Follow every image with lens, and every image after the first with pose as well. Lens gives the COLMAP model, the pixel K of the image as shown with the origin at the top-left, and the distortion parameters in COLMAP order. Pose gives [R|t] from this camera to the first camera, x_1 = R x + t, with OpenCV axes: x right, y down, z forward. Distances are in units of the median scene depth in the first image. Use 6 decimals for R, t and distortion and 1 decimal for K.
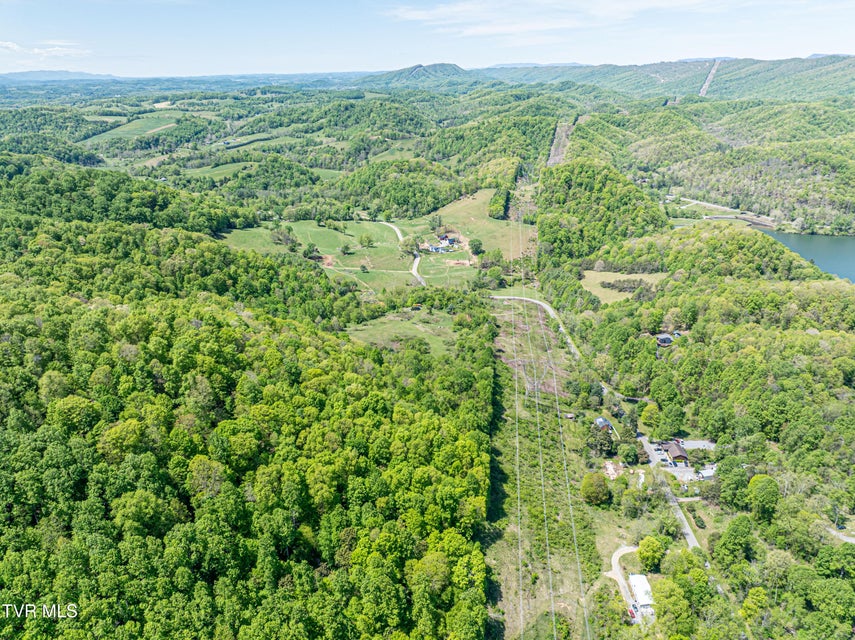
lens RADIAL K [[605.6, 0, 428.5], [0, 605.6, 318.5], [0, 0, 1]] dist [-0.054358, 0.028274]
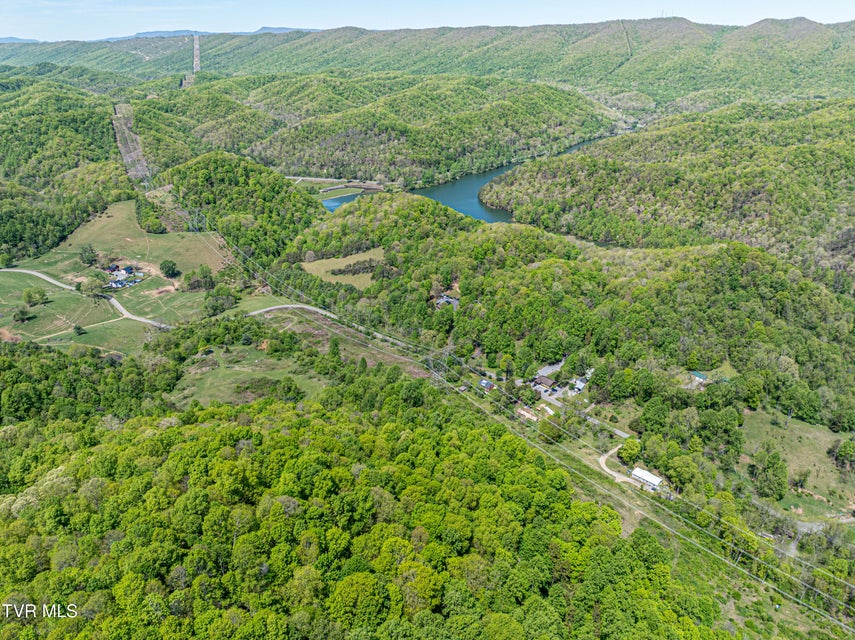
lens RADIAL K [[605.6, 0, 427.9], [0, 605.6, 321.1], [0, 0, 1]] dist [-0.054358, 0.028274]
pose [[0.695010, -0.303712, 0.651706, -0.205683], [0.275184, 0.949753, 0.149140, -0.058610], [-0.664256, 0.075685, 0.743664, 0.078138]]
